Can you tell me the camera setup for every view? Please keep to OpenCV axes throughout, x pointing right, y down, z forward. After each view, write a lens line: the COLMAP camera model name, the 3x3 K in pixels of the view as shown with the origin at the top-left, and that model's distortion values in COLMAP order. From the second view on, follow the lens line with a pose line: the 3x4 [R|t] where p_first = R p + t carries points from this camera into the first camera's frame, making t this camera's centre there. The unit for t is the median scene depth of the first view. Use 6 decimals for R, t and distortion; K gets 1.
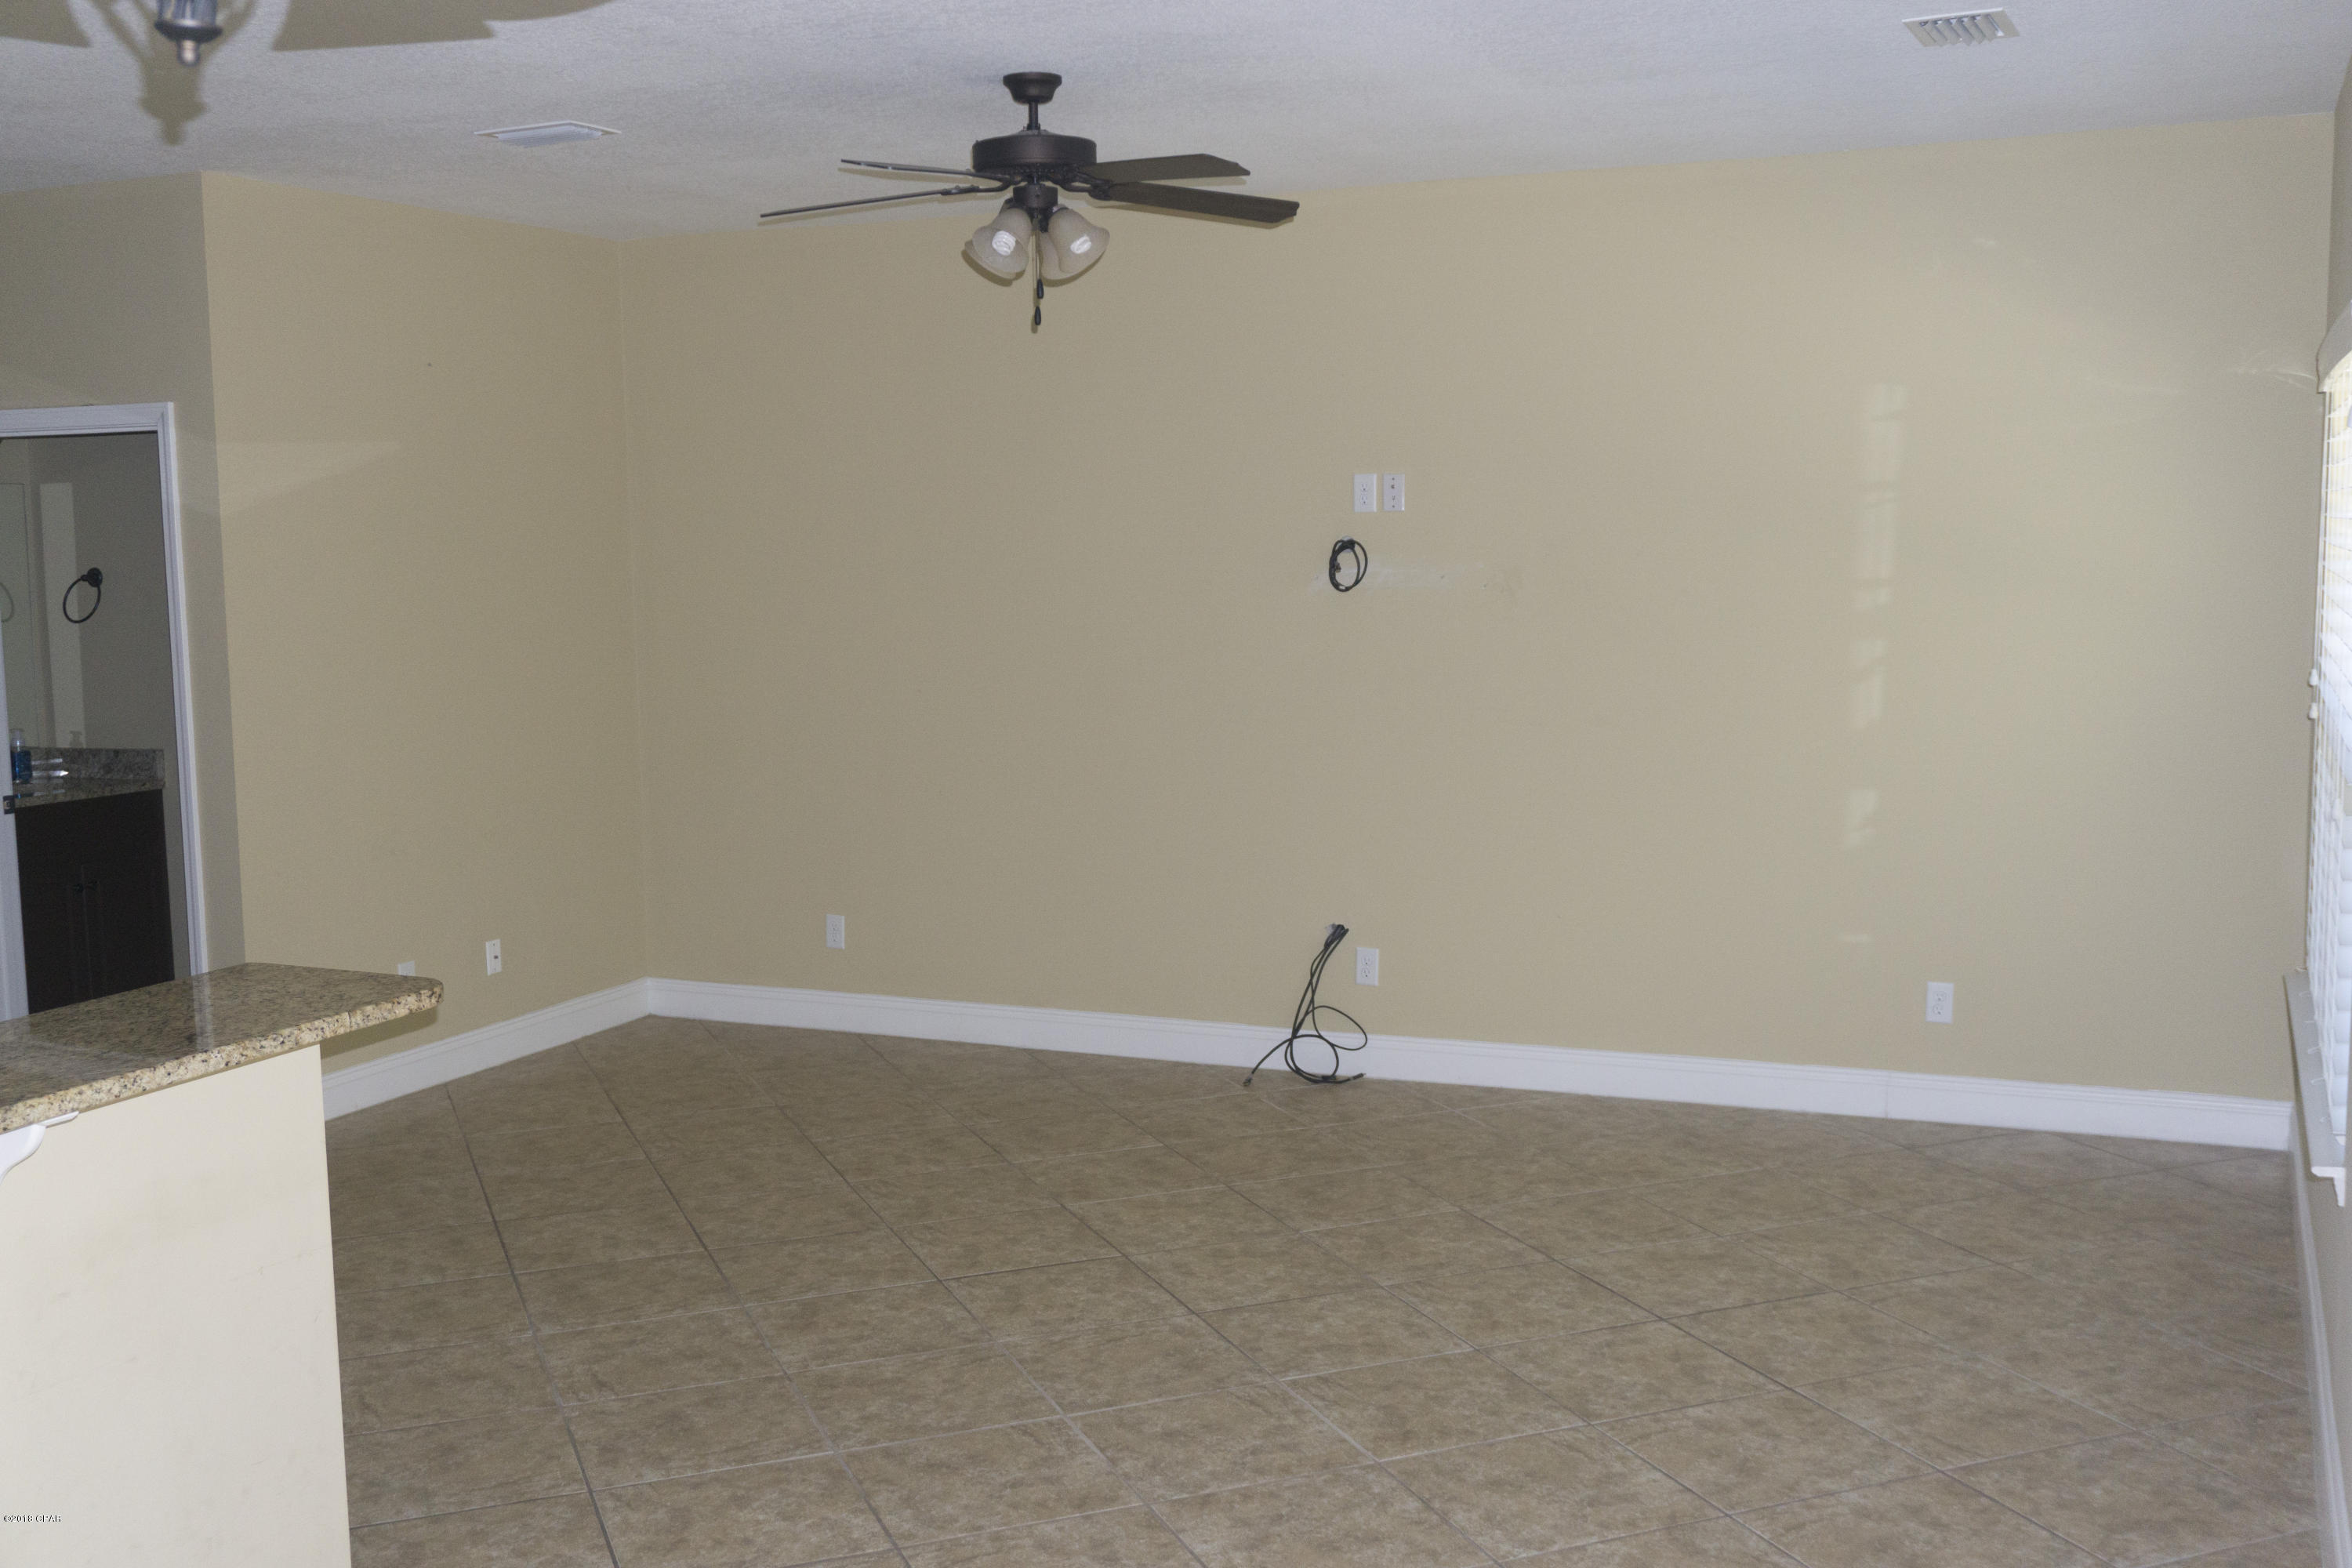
lens RADIAL K [[2390.2, 0, 1158.8], [0, 2390.2, 774.7], [0, 0, 1]] dist [-0.021531, 0.000000]
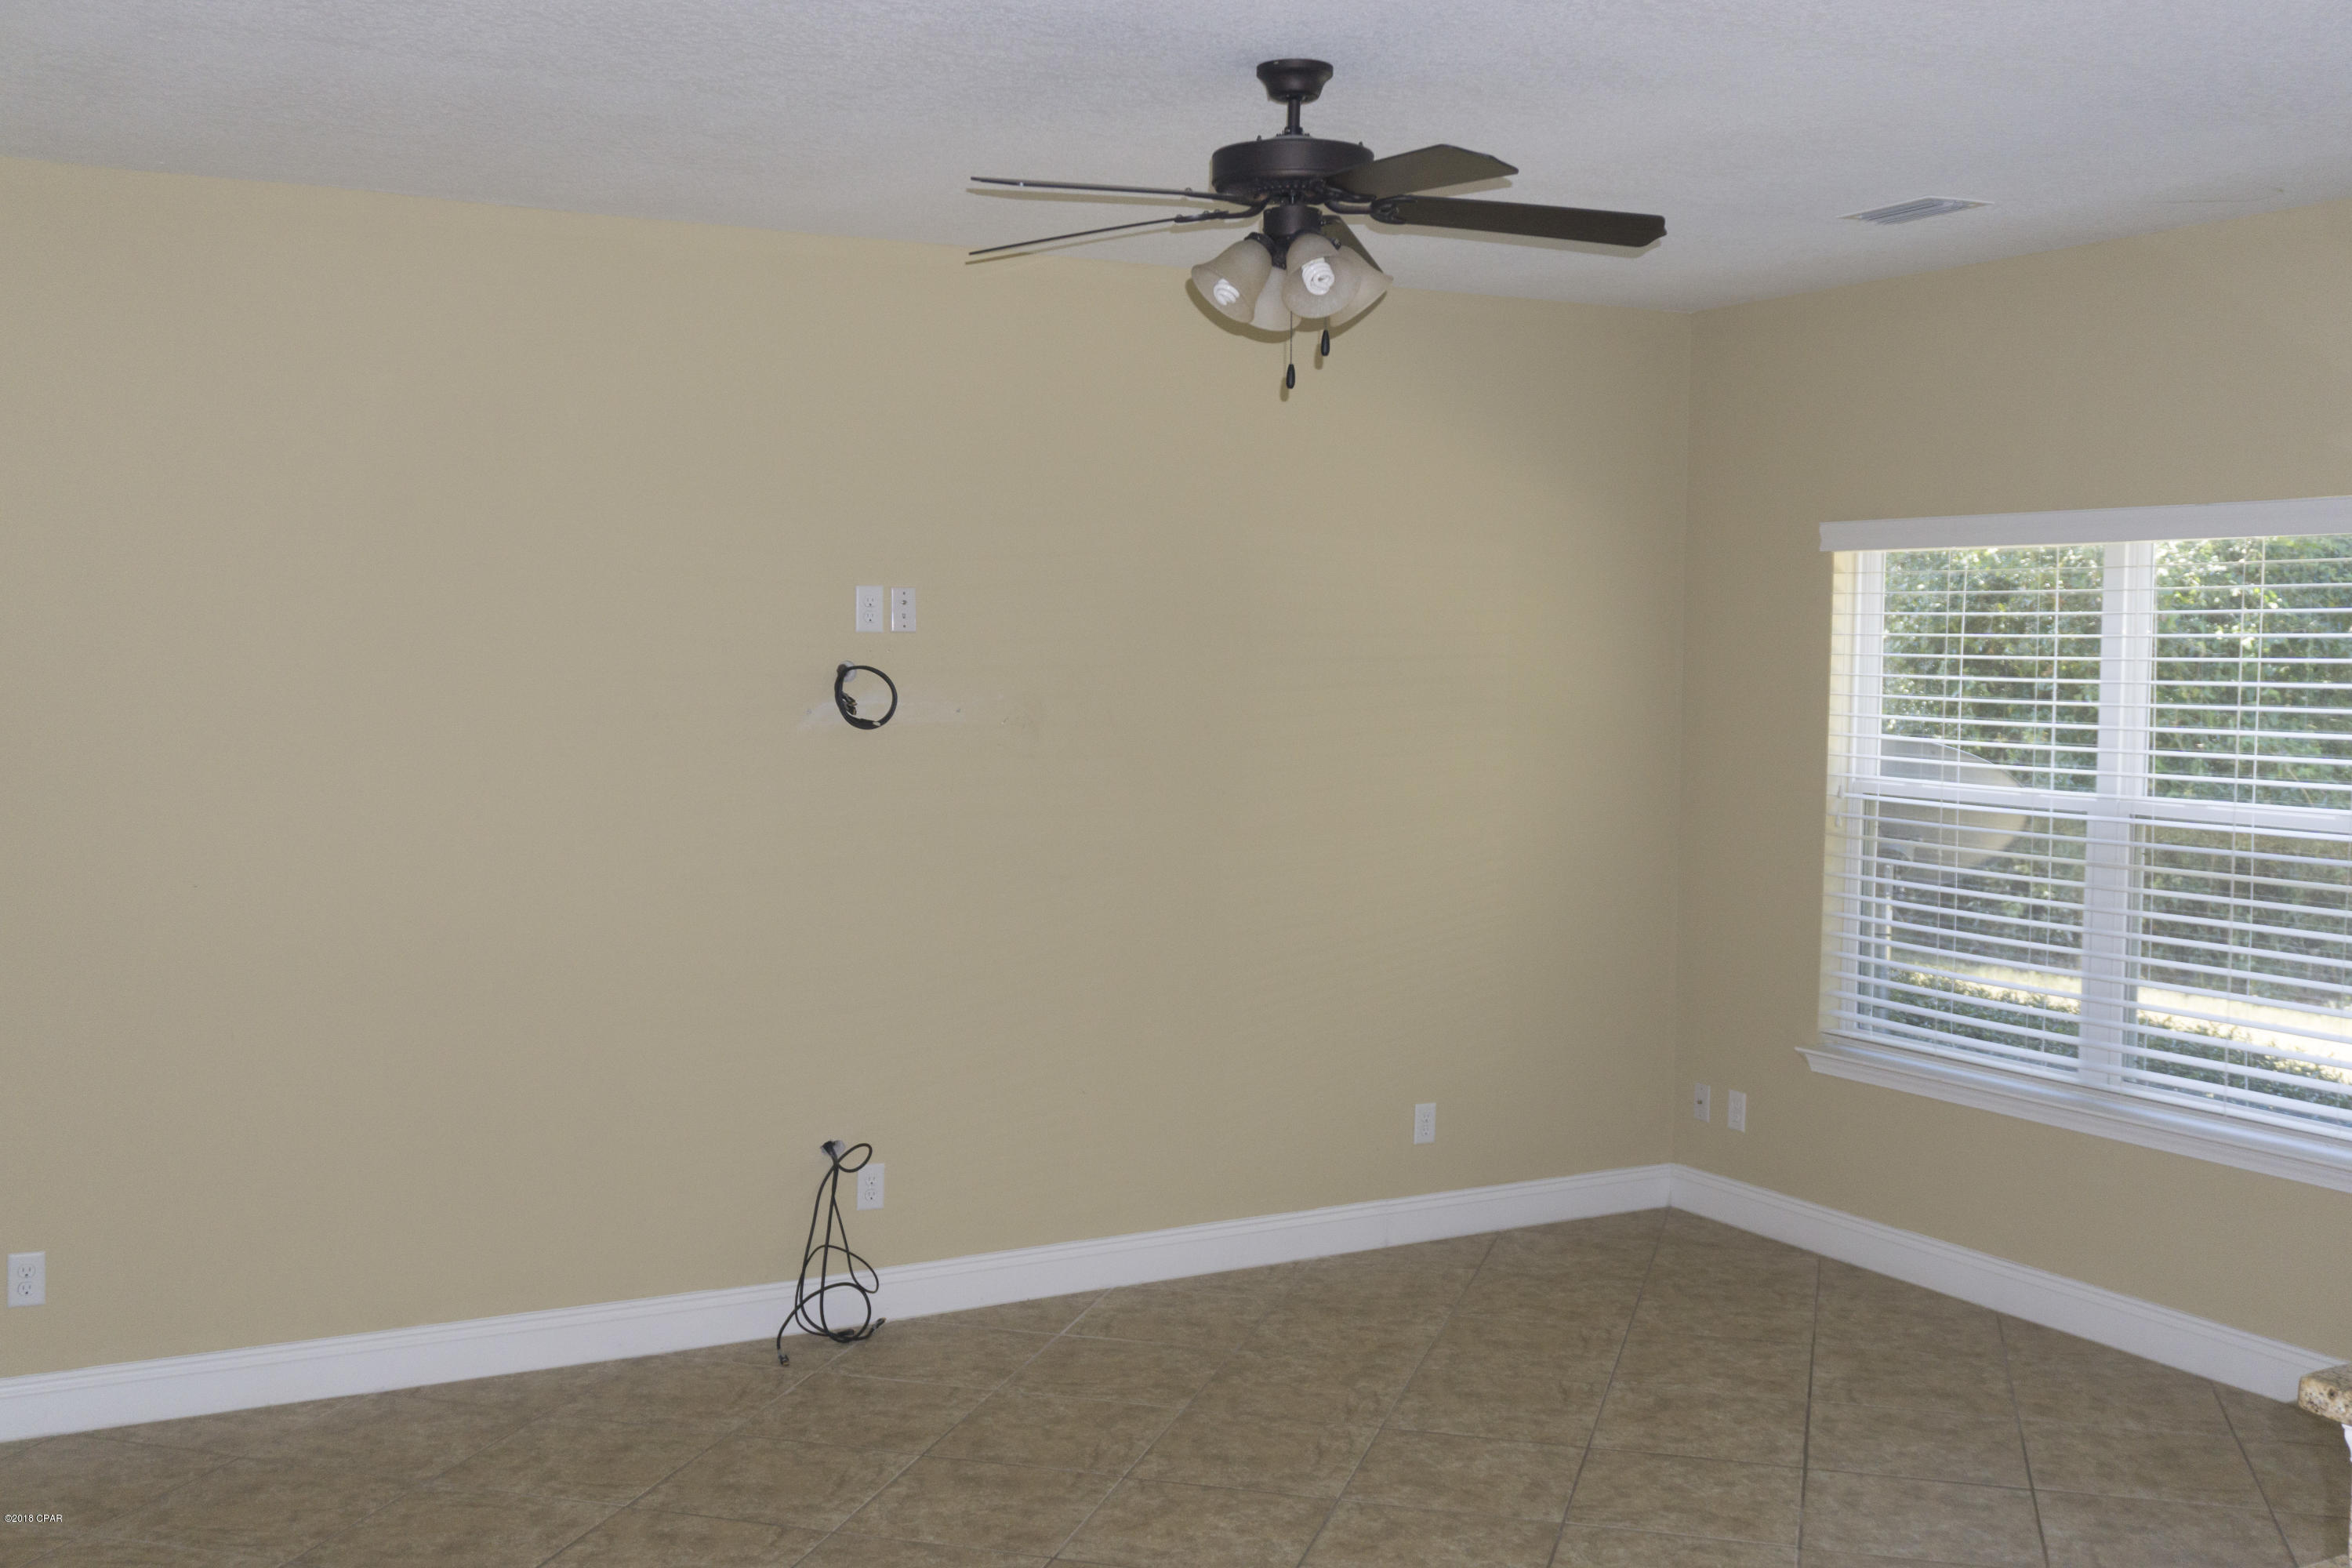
lens RADIAL K [[2390.2, 0, 1173.6], [0, 2390.2, 790.3], [0, 0, 1]] dist [-0.021531, 0.000000]
pose [[0.598548, -0.033489, 0.800386, -0.646593], [0.067951, 0.997647, -0.009073, -0.052416], [-0.798199, 0.059817, 0.599416, 0.544702]]
